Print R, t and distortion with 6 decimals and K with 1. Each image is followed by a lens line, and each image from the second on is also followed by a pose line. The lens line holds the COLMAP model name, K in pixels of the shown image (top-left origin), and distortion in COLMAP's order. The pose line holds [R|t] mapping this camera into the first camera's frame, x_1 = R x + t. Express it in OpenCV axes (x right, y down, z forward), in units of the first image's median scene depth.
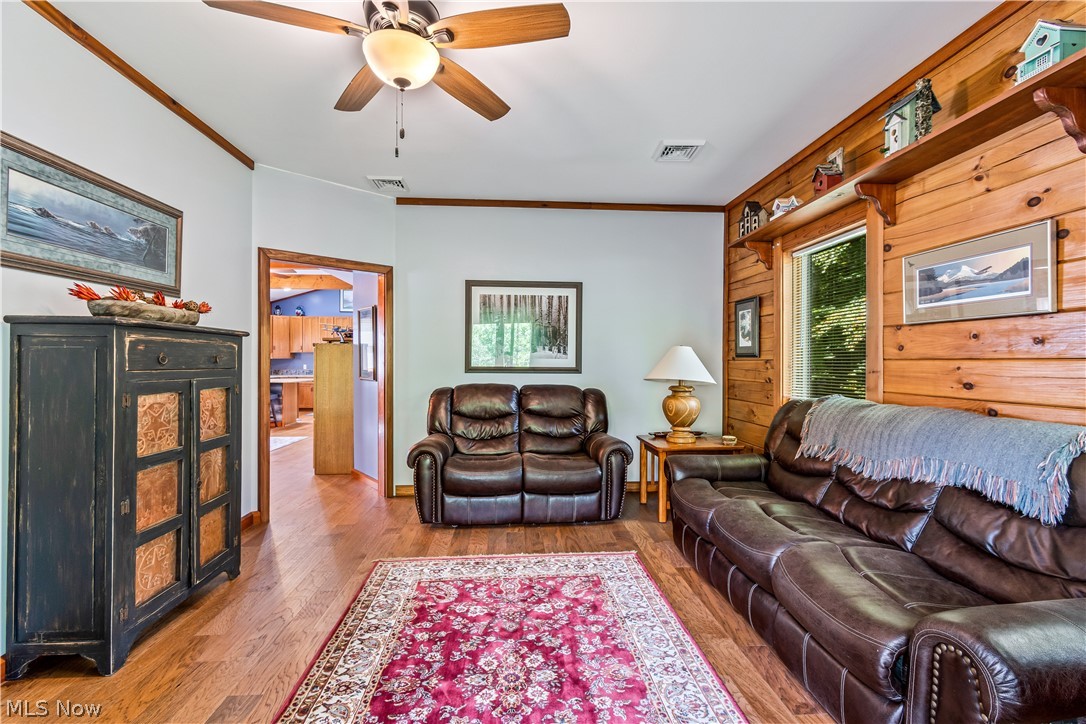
lens RADIAL K [[482.2, 0, 544.7], [0, 482.2, 361.1], [0, 0, 1]] dist [0.005571, -0.001216]
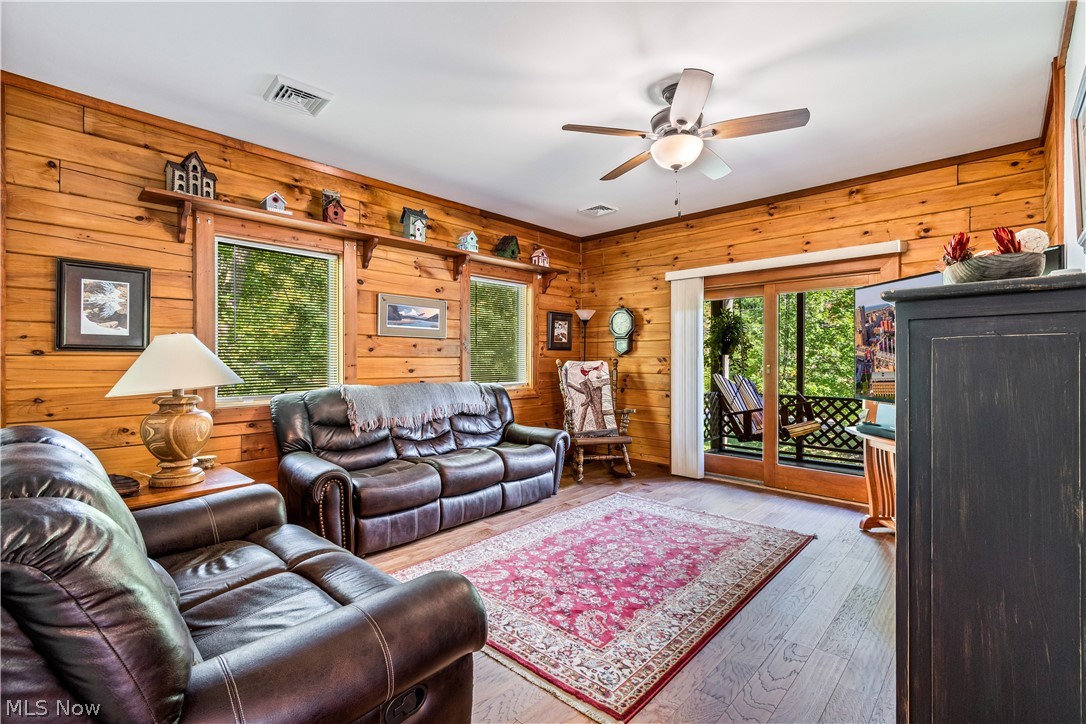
lens RADIAL K [[482.2, 0, 545.6], [0, 482.2, 359.3], [0, 0, 1]] dist [0.005571, -0.001216]
pose [[-0.683129, -0.003230, 0.730291, -0.917598], [-0.004749, 0.999989, -0.000019, 0.001854], [-0.730283, -0.003481, -0.683136, 1.923150]]
